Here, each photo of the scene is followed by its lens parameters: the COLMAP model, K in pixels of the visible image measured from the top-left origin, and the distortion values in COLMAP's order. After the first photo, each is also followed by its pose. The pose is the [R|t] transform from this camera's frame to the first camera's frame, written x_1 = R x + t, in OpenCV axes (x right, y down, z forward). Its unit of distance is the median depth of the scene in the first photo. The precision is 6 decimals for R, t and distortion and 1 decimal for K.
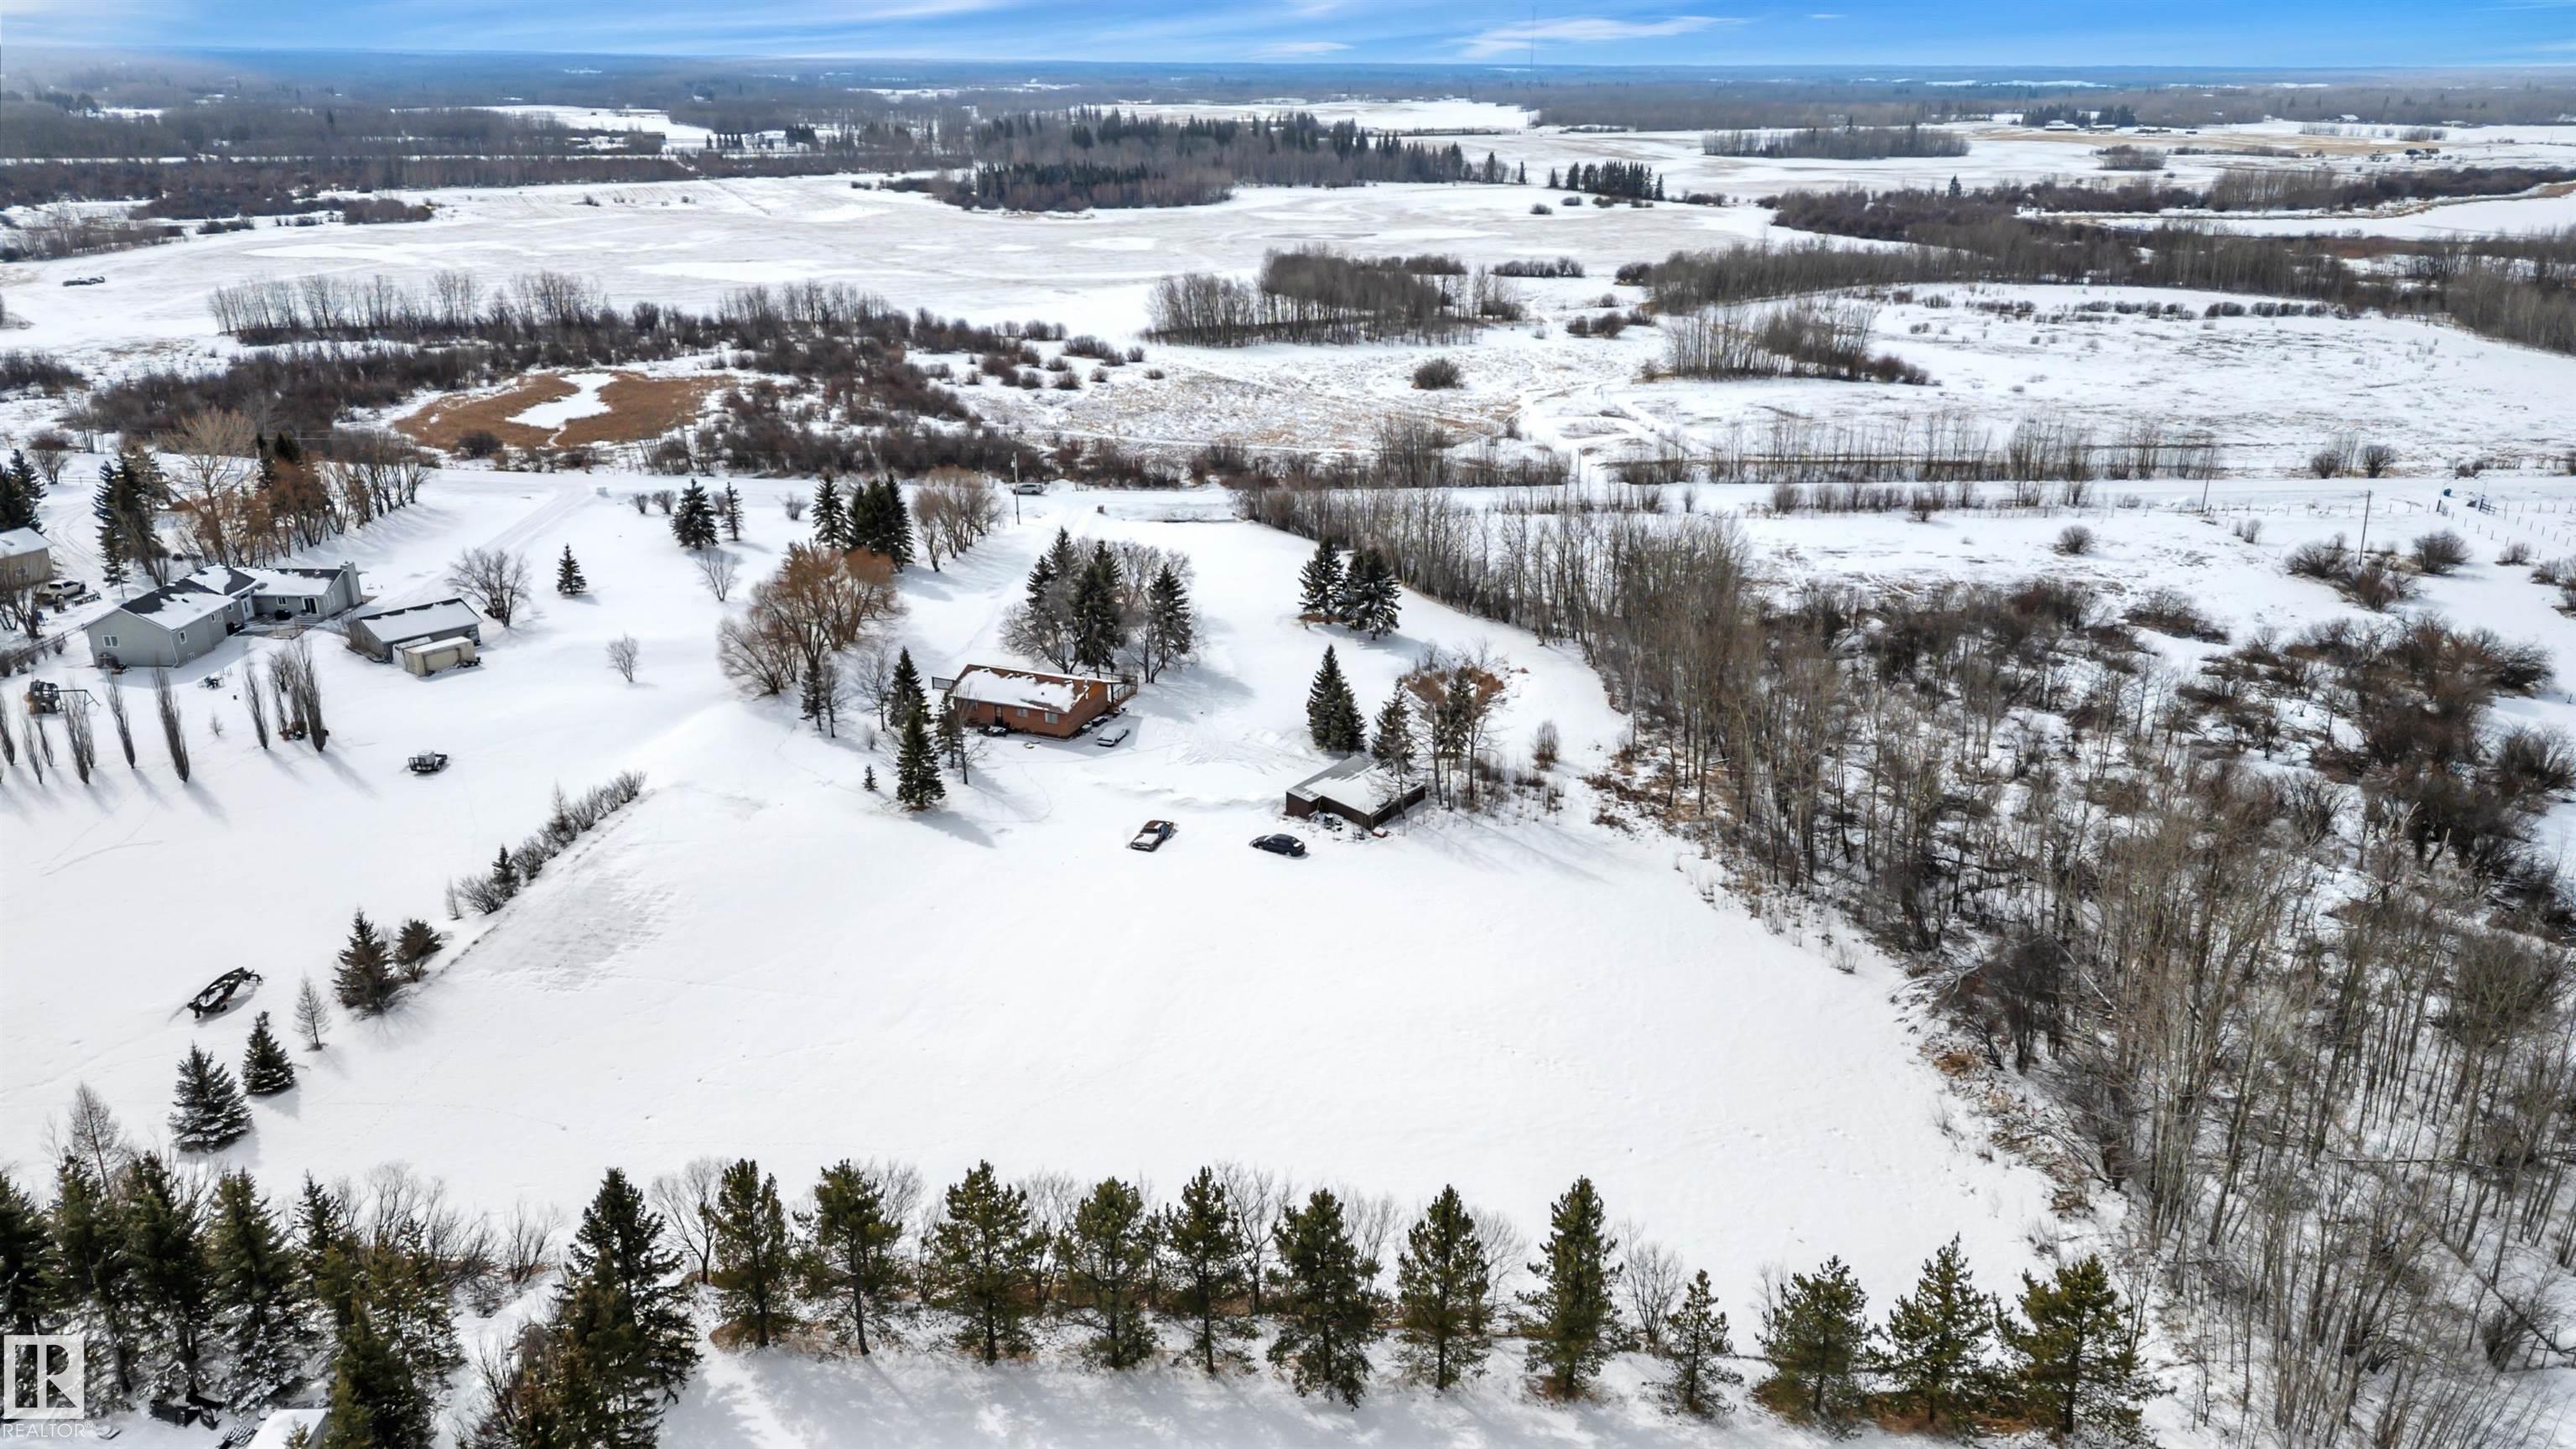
lens RADIAL K [[1749.3, 0, 1288.0], [0, 1749.3, 724.5], [0, 0, 1]] dist [0.078936, -0.071149]
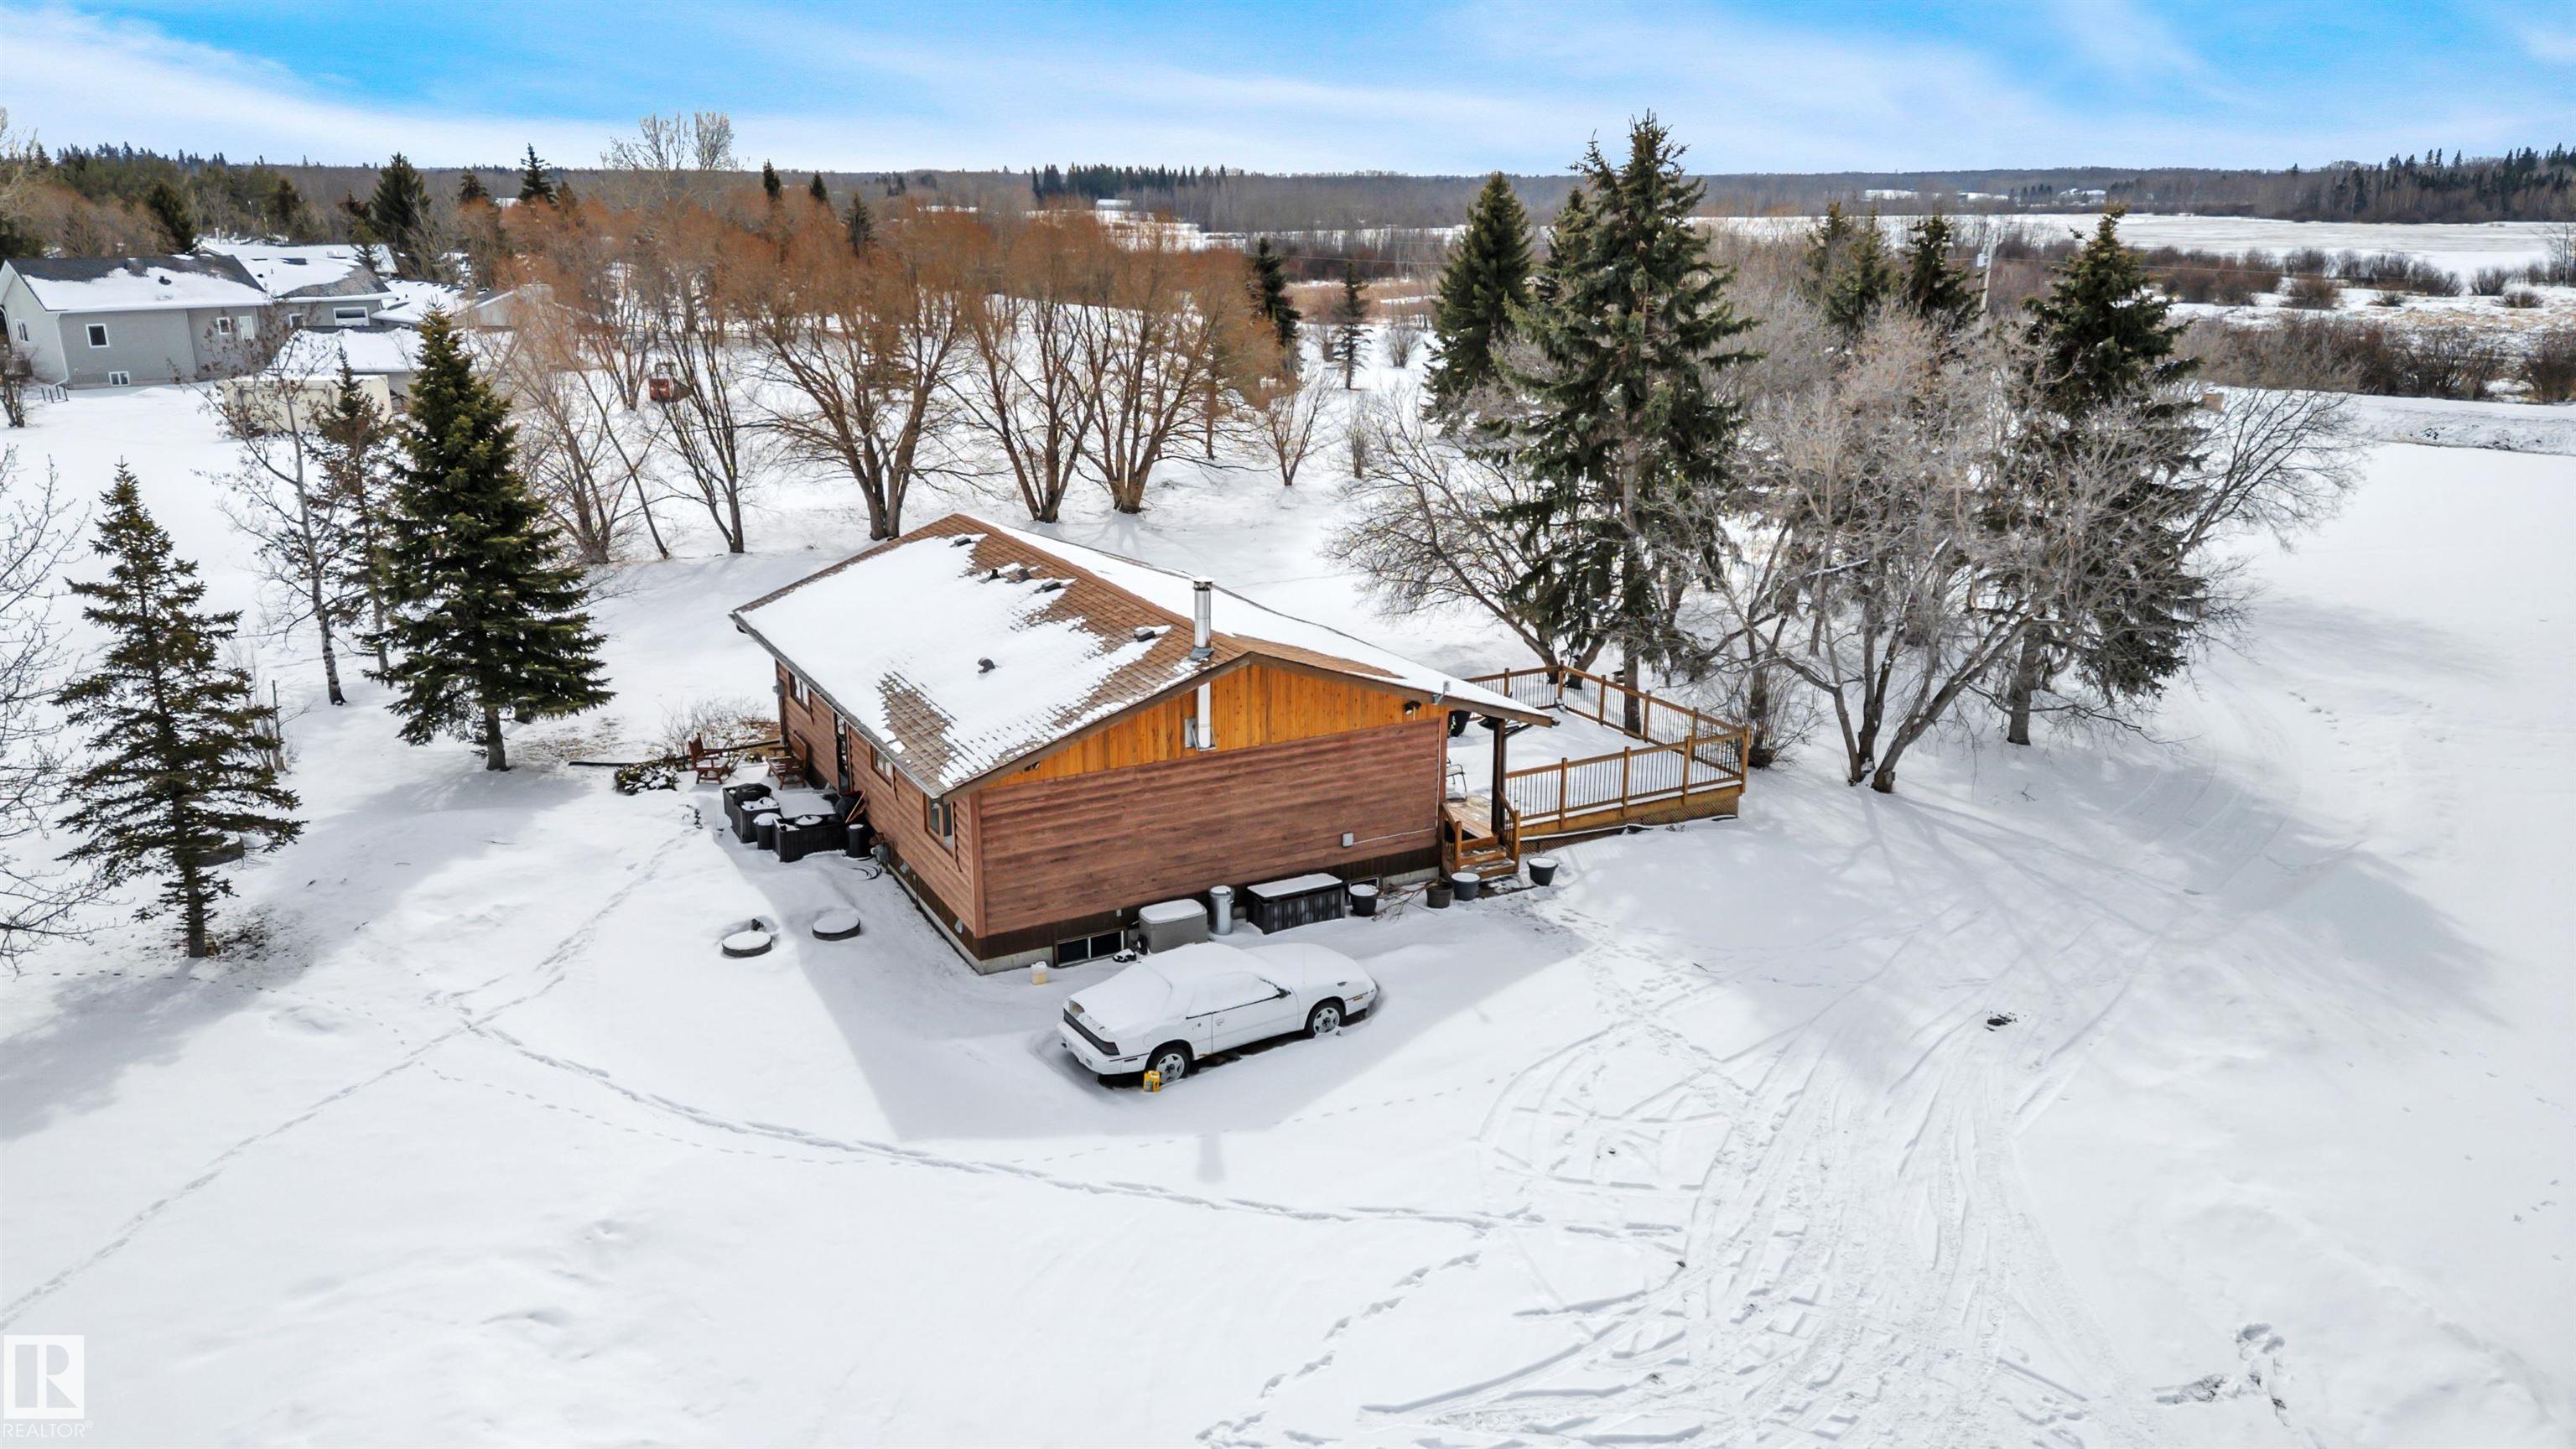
lens RADIAL K [[1749.3, 0, 1288.0], [0, 1749.3, 724.5], [0, 0, 1]] dist [0.078936, -0.071149]
pose [[0.770548, 0.180165, -0.611389, -0.001502], [-0.218553, 0.975750, 0.012088, -0.005713], [0.598741, 0.124306, 0.791238, 0.241984]]
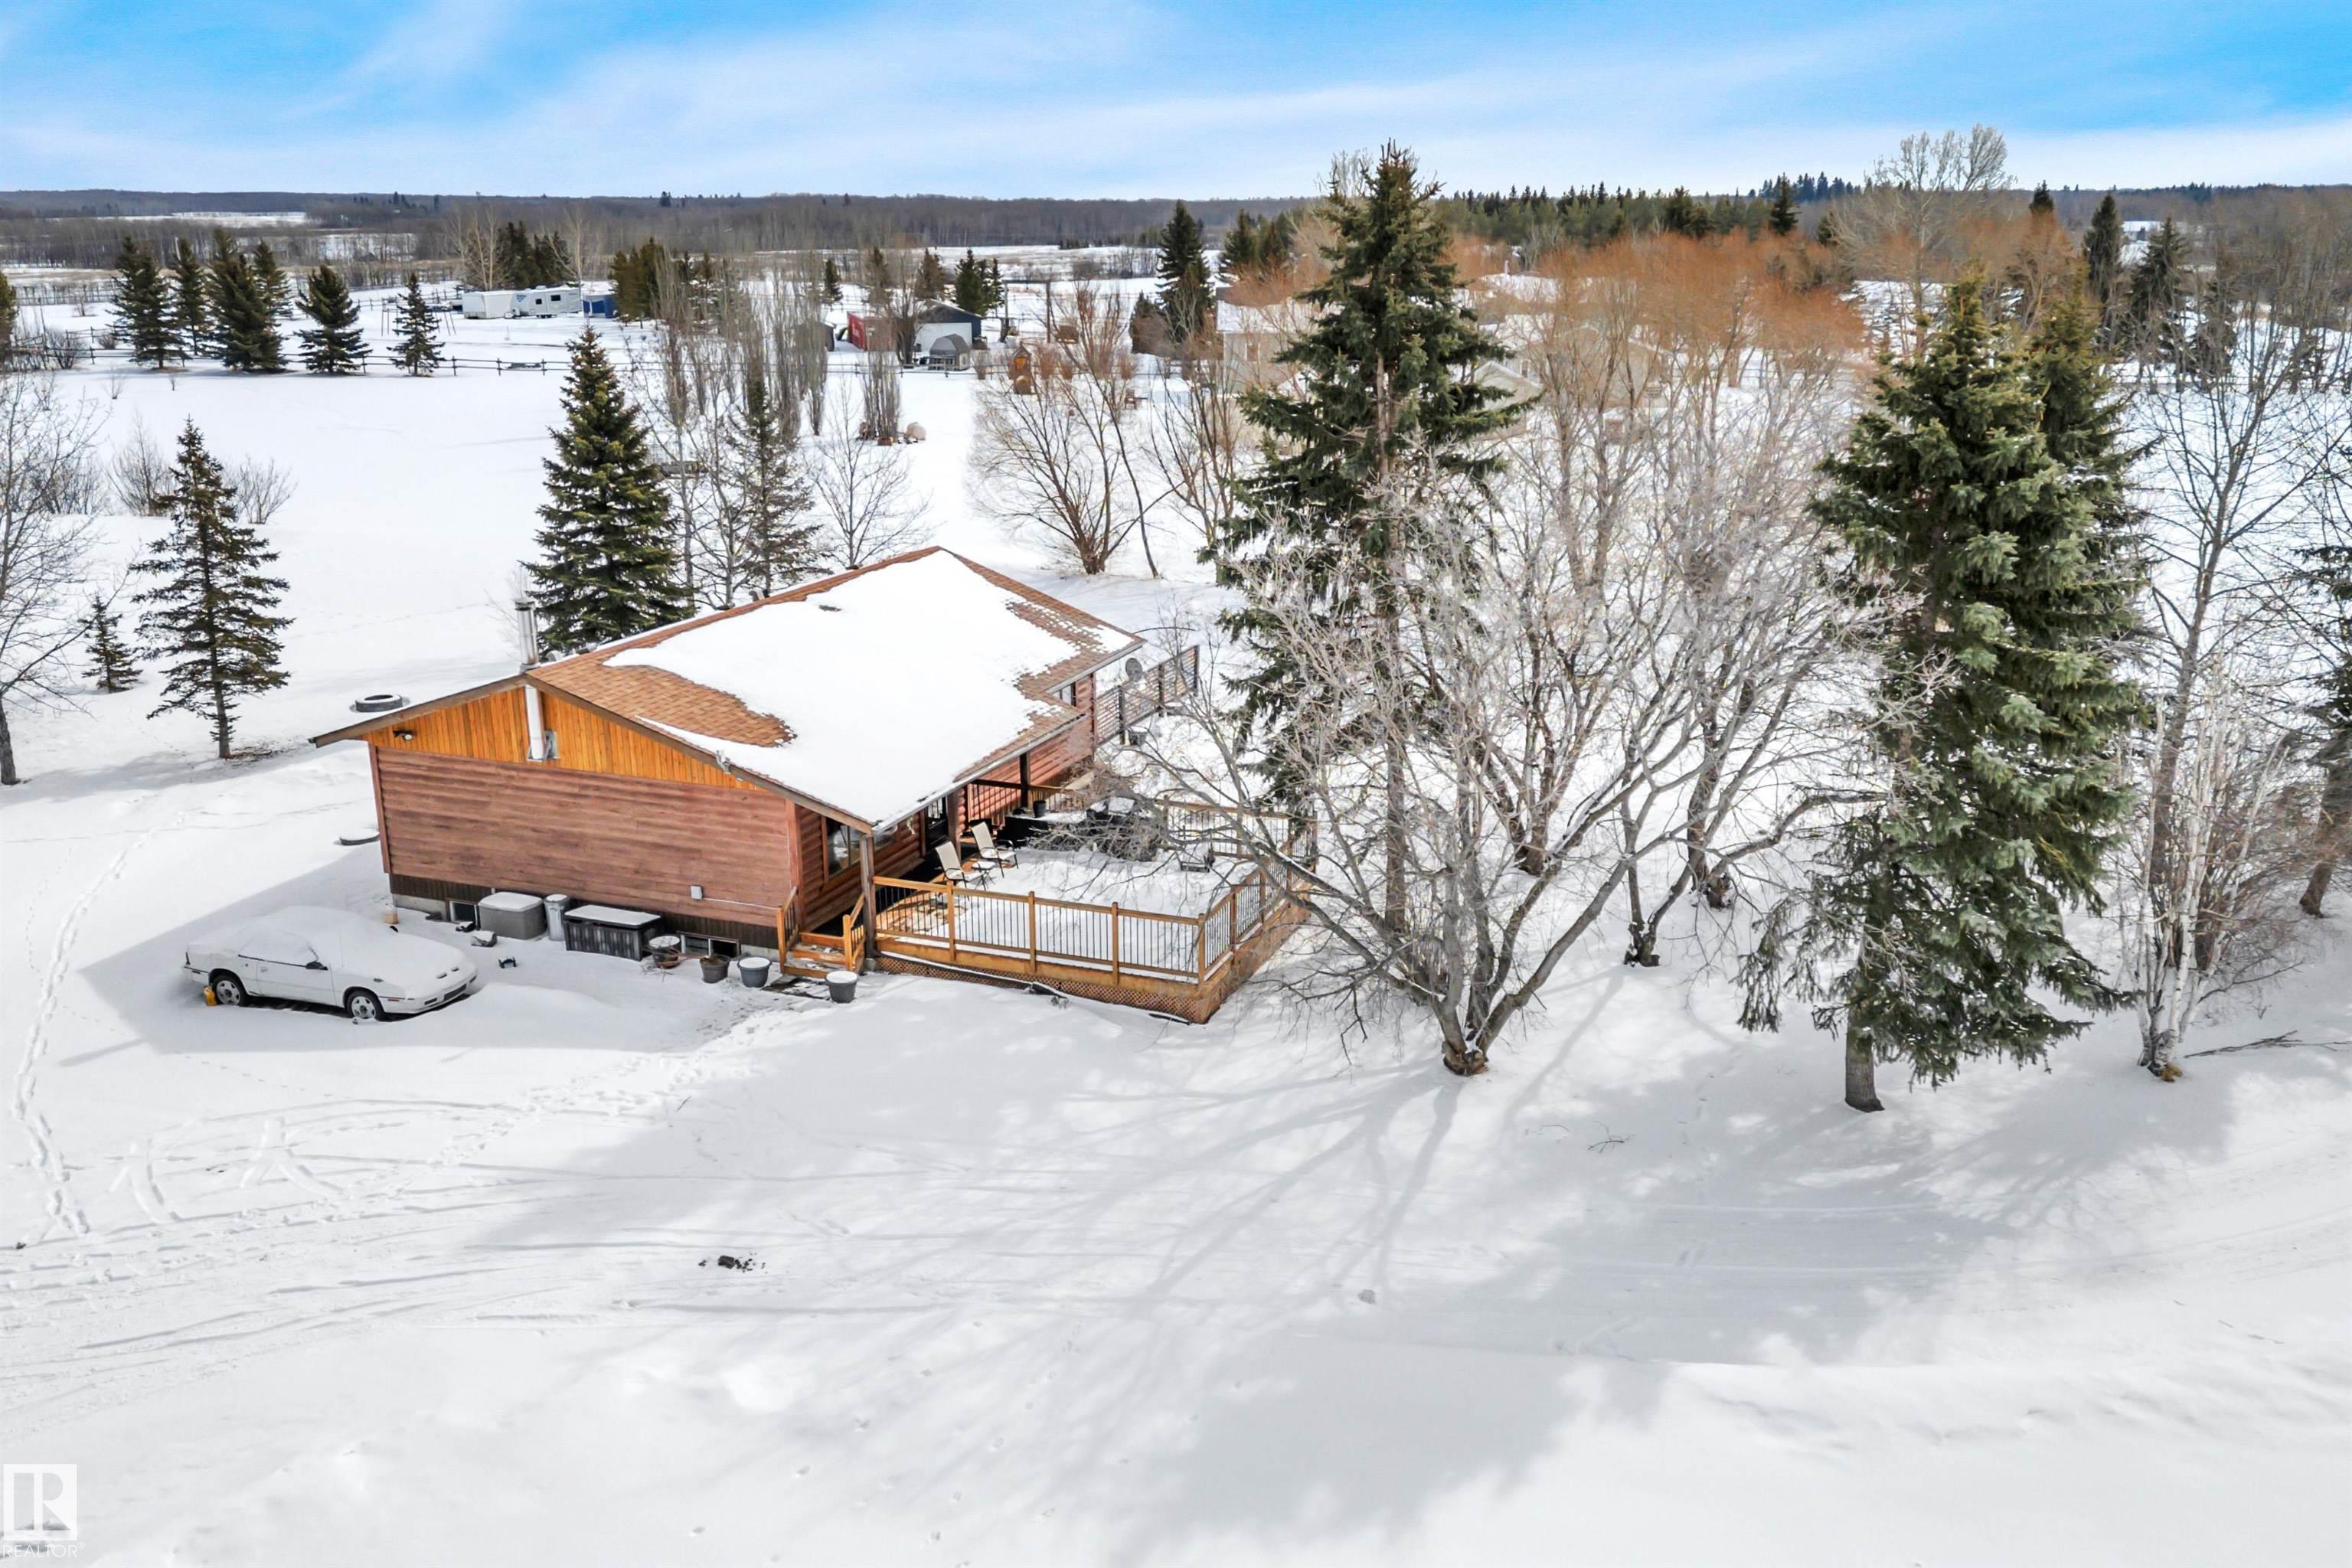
lens RADIAL K [[1937.0, 0, 1176.0], [0, 1937.0, 784.0], [0, 0, 1]] dist [0.041133, -0.000956]
pose [[0.014765, 0.275113, -0.961298, 0.020793], [-0.340756, 0.905237, 0.253835, -0.022847], [0.940036, 0.323820, 0.107113, 0.287328]]
